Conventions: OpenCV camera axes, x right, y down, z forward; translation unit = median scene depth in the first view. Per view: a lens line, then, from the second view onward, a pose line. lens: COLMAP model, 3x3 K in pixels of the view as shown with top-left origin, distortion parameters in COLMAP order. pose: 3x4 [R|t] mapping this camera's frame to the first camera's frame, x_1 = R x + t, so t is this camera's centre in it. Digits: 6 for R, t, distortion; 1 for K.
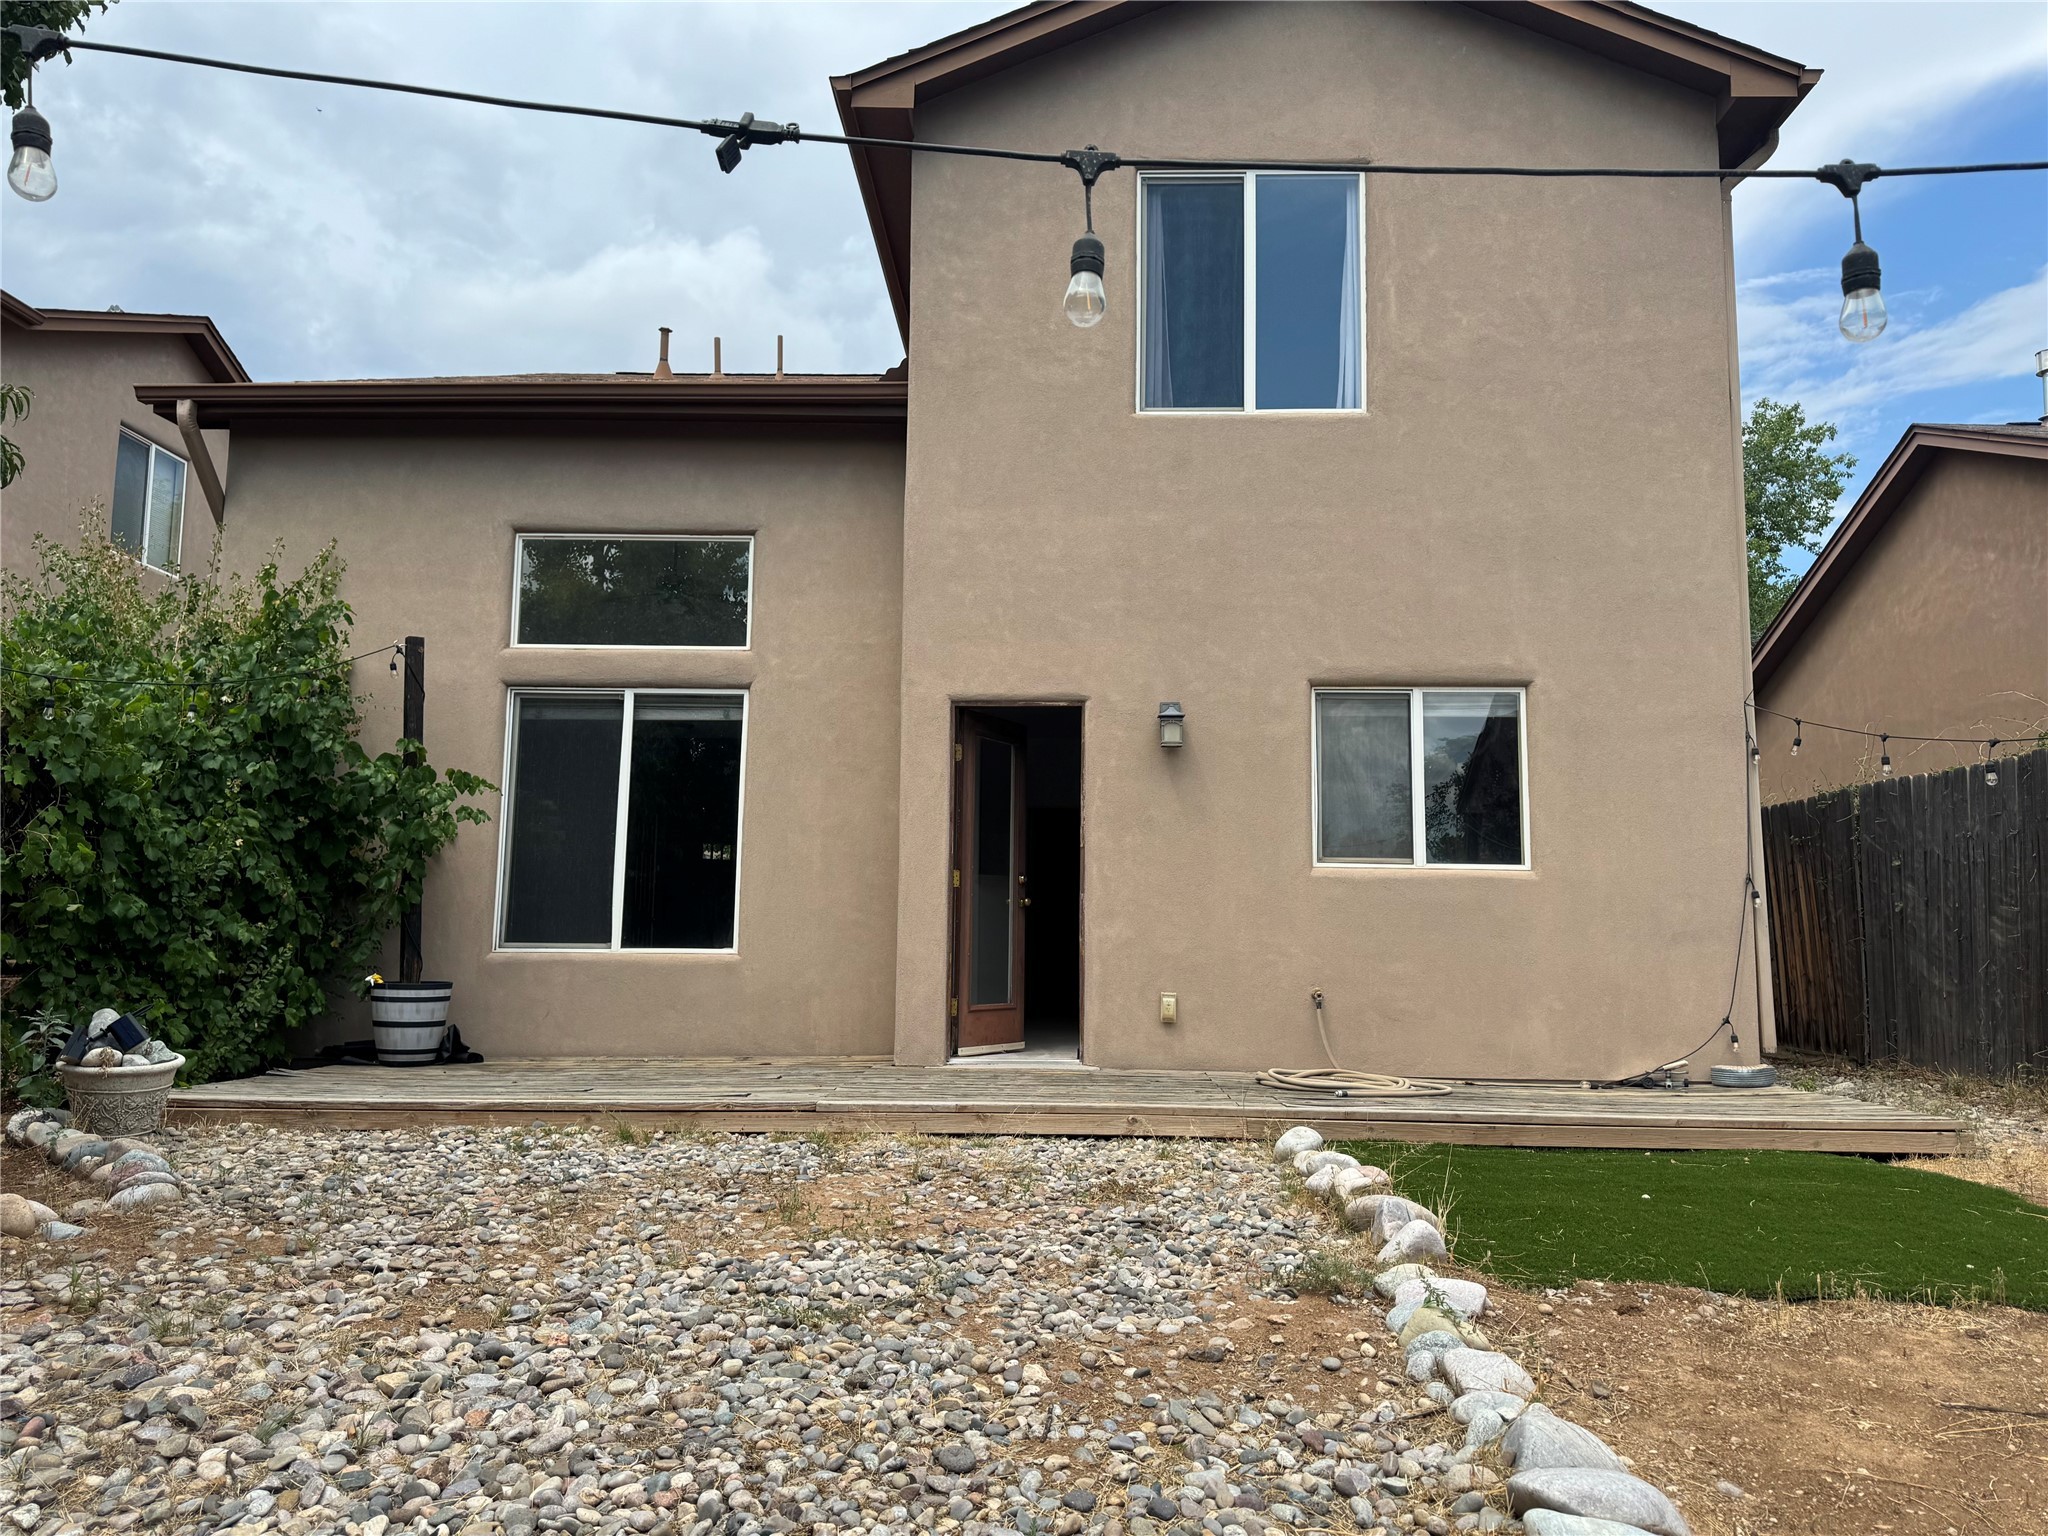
lens RADIAL K [[1477.2, 0, 1018.1], [0, 1477.2, 754.1], [0, 0, 1]] dist [0.058701, -0.073791]
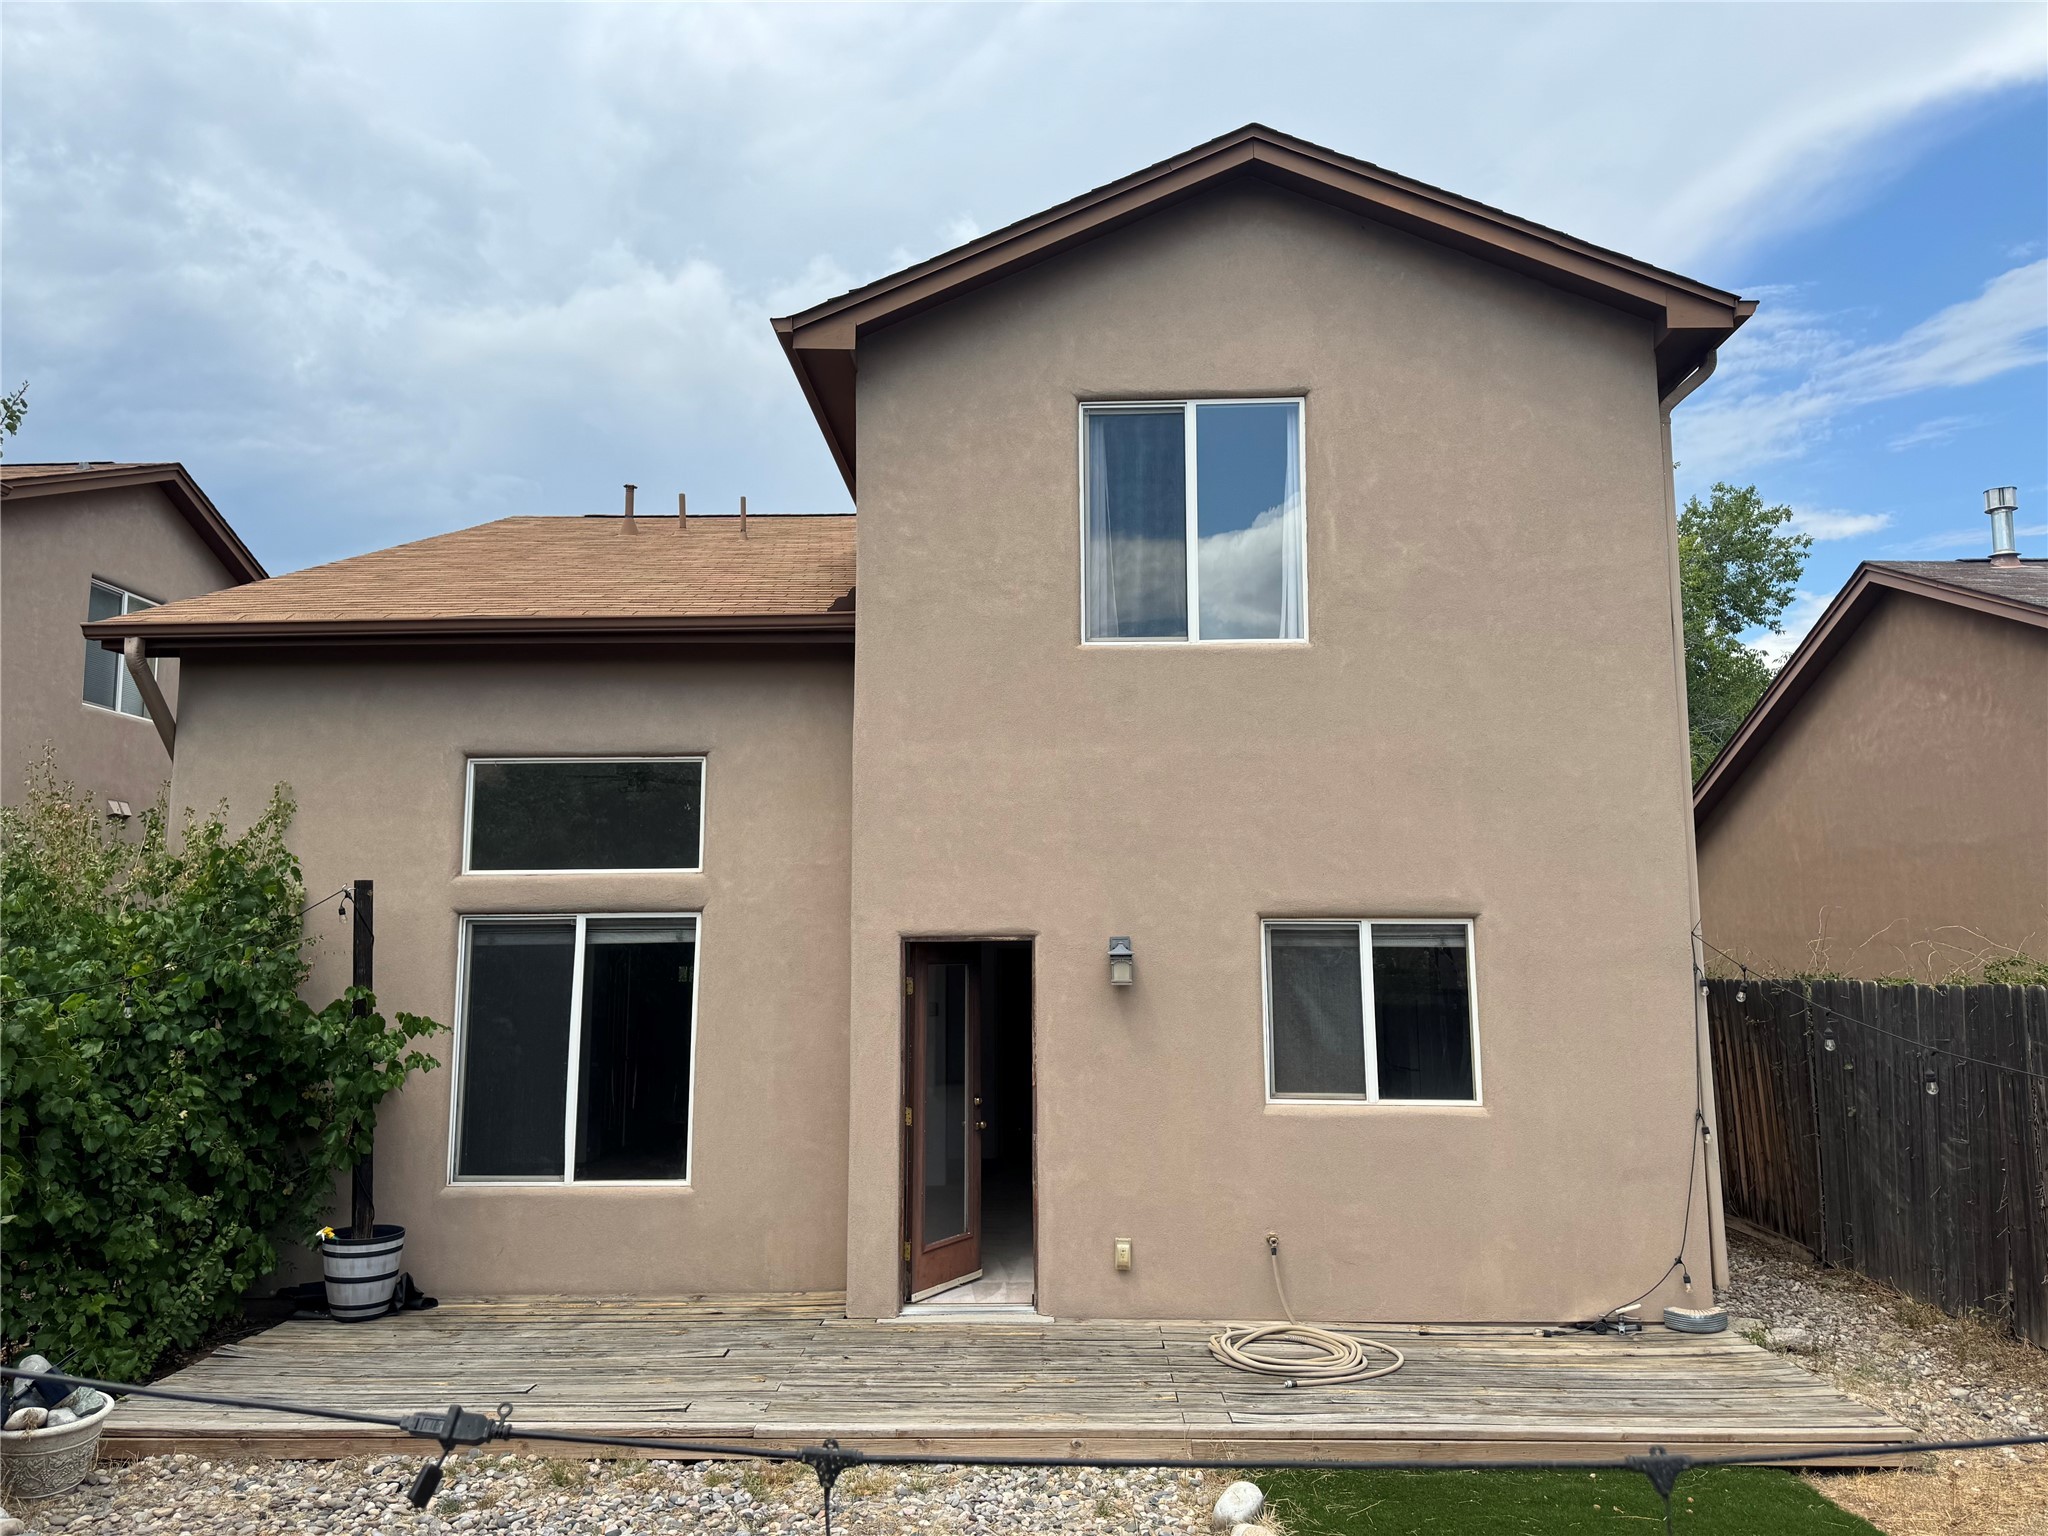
lens RADIAL K [[1453.0, 0, 1014.7], [0, 1453.0, 768.6], [0, 0, 1]] dist [0.037963, -0.038754]
pose [[0.999864, -0.015911, 0.004393, 0.028775], [0.015938, 0.999854, -0.006090, -0.142375], [-0.004295, 0.006159, 0.999972, 0.017533]]
